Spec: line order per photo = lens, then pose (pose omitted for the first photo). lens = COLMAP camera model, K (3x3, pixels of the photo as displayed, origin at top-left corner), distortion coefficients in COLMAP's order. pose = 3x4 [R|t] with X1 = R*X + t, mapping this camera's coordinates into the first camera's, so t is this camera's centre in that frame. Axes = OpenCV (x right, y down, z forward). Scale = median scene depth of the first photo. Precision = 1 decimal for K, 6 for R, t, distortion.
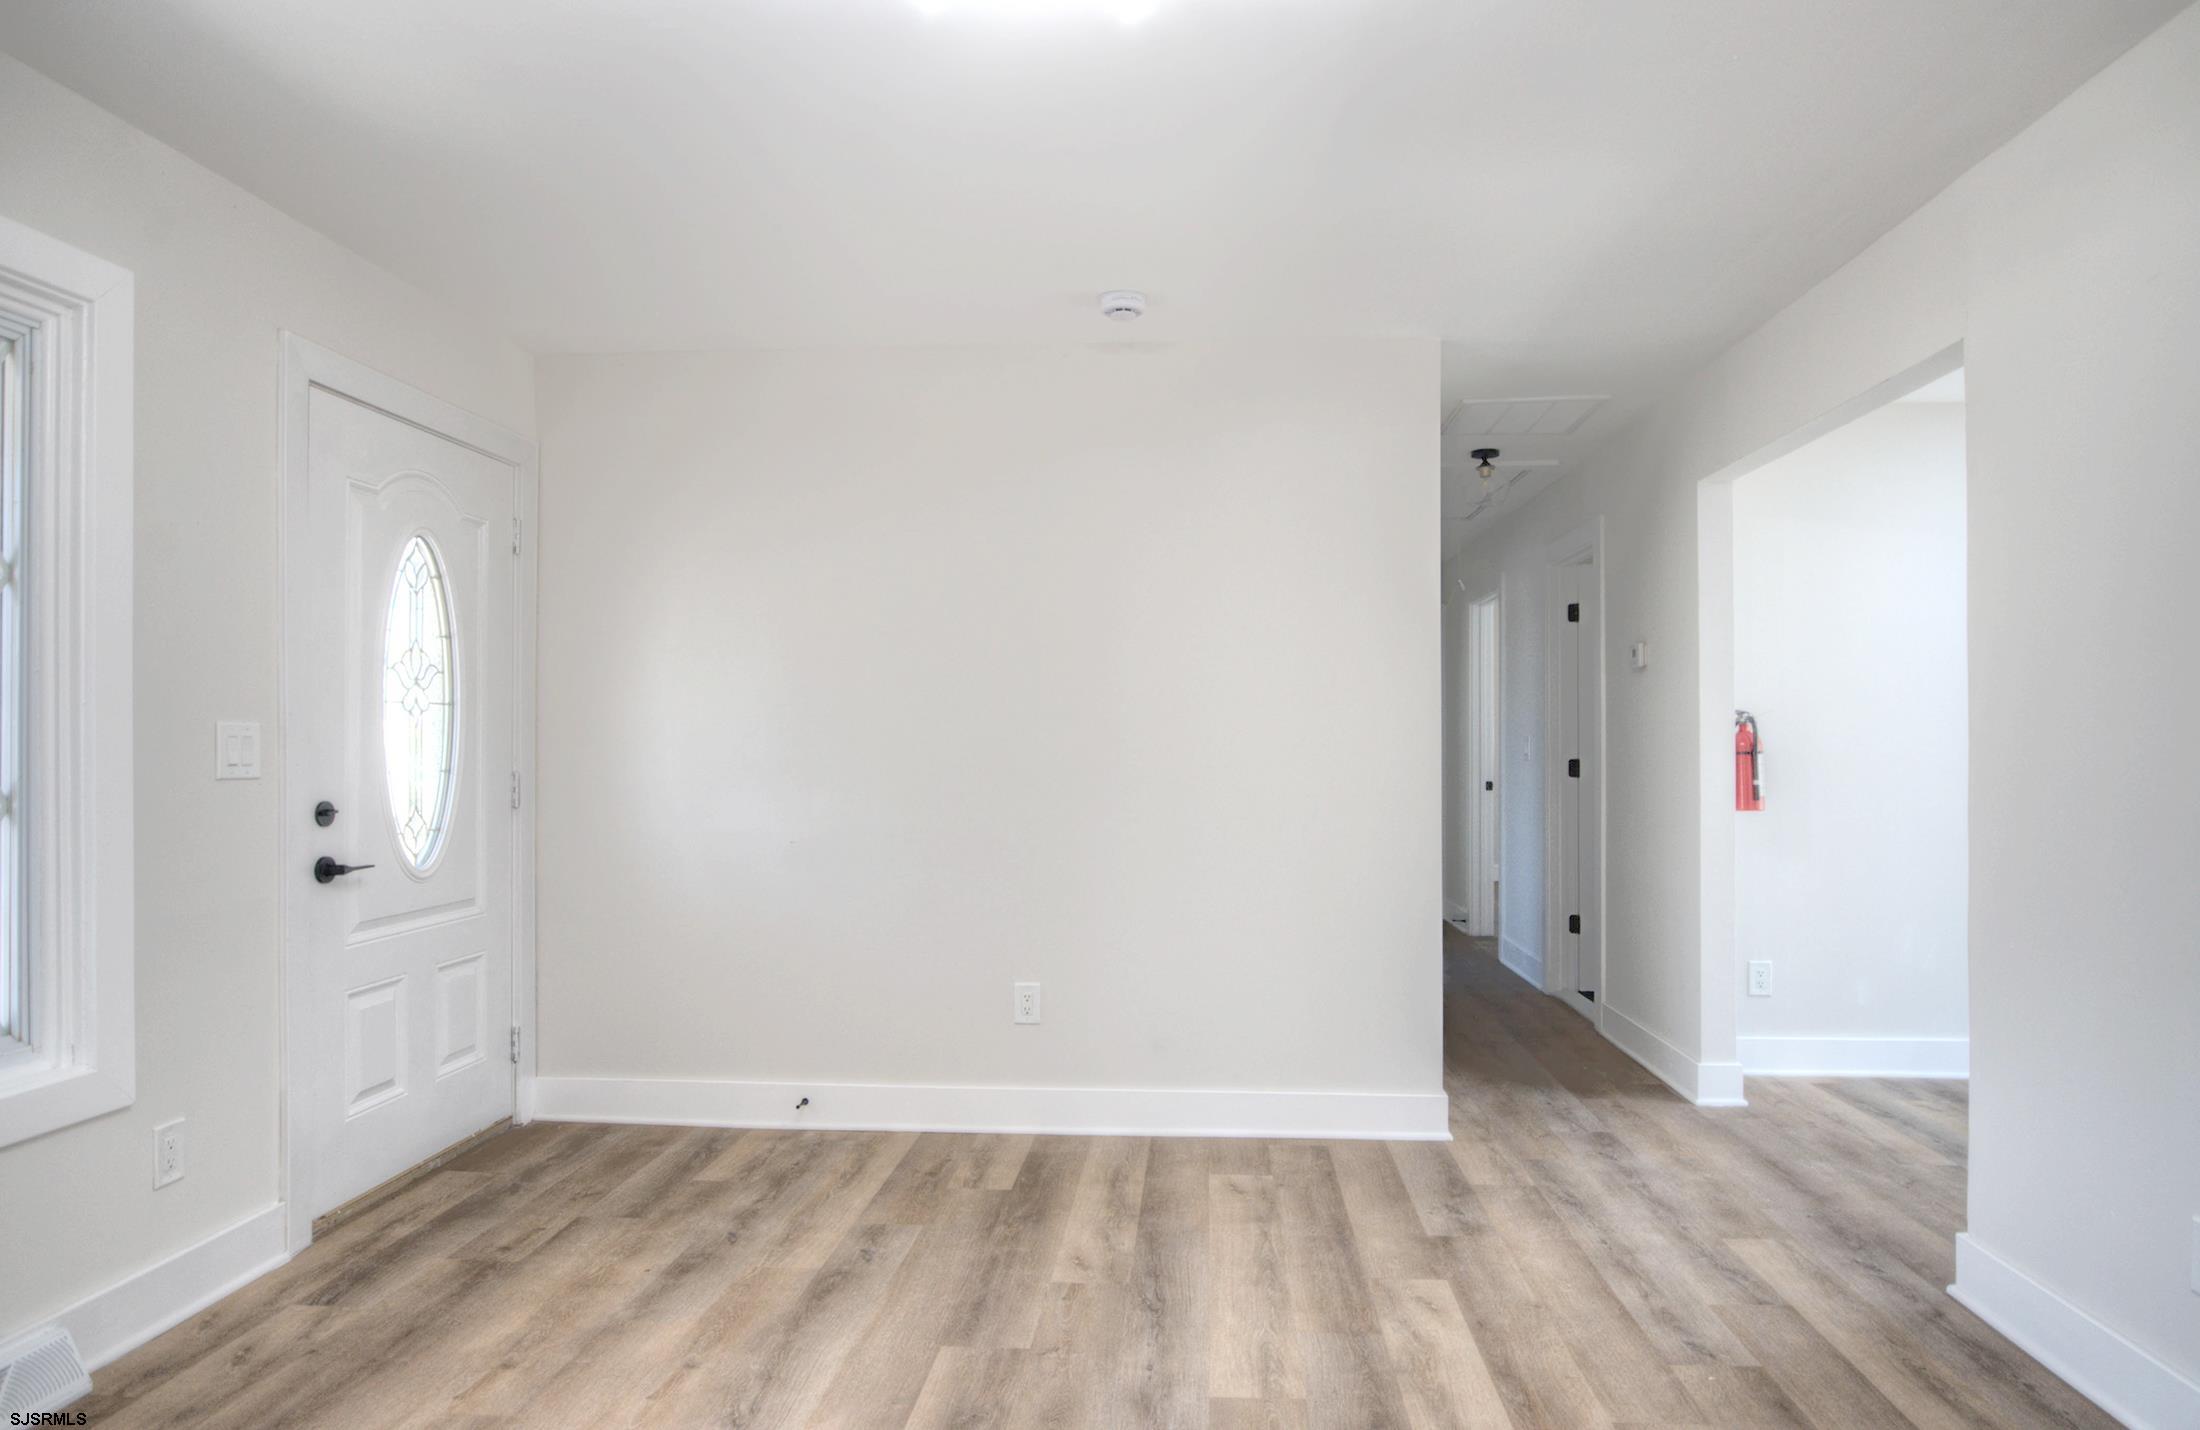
lens RADIAL K [[1291.4, 0, 1099.3], [0, 1291.4, 739.6], [0, 0, 1]] dist [-0.010601, -0.000357]
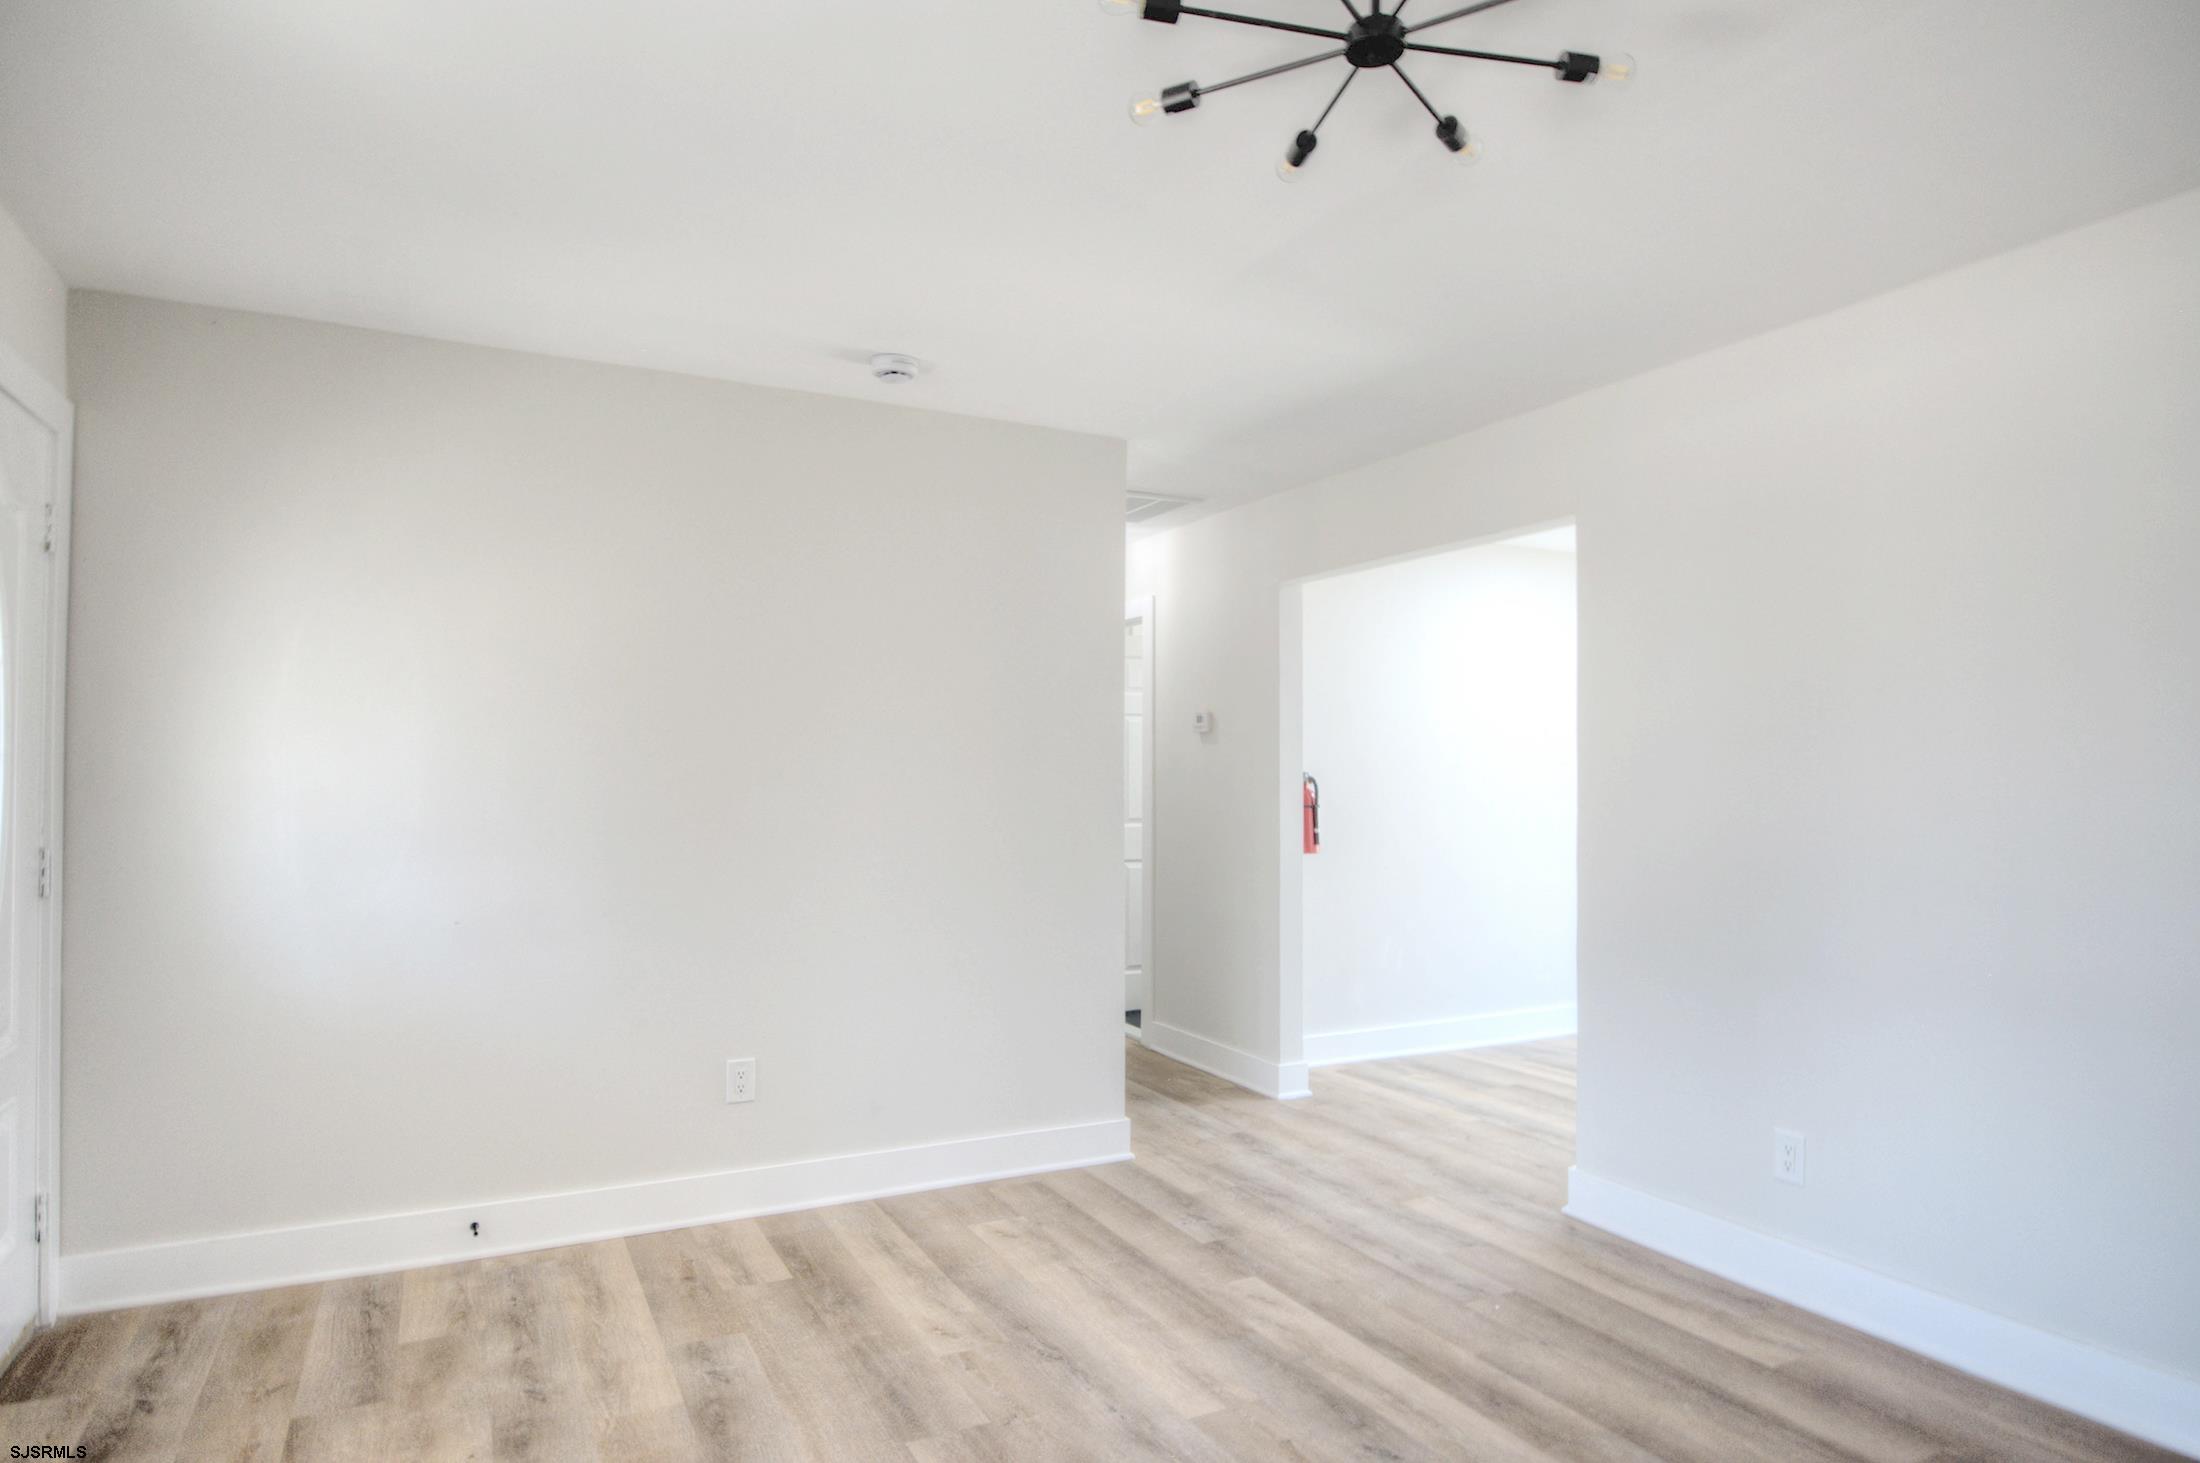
lens RADIAL K [[1281.3, 0, 1112.7], [0, 1281.3, 759.7], [0, 0, 1]] dist [-0.012163, 0.001397]
pose [[0.853721, 0.011218, 0.520609, -0.366140], [-0.006957, 0.999924, -0.010138, -0.025824], [-0.520683, 0.005033, 0.853735, 0.070702]]
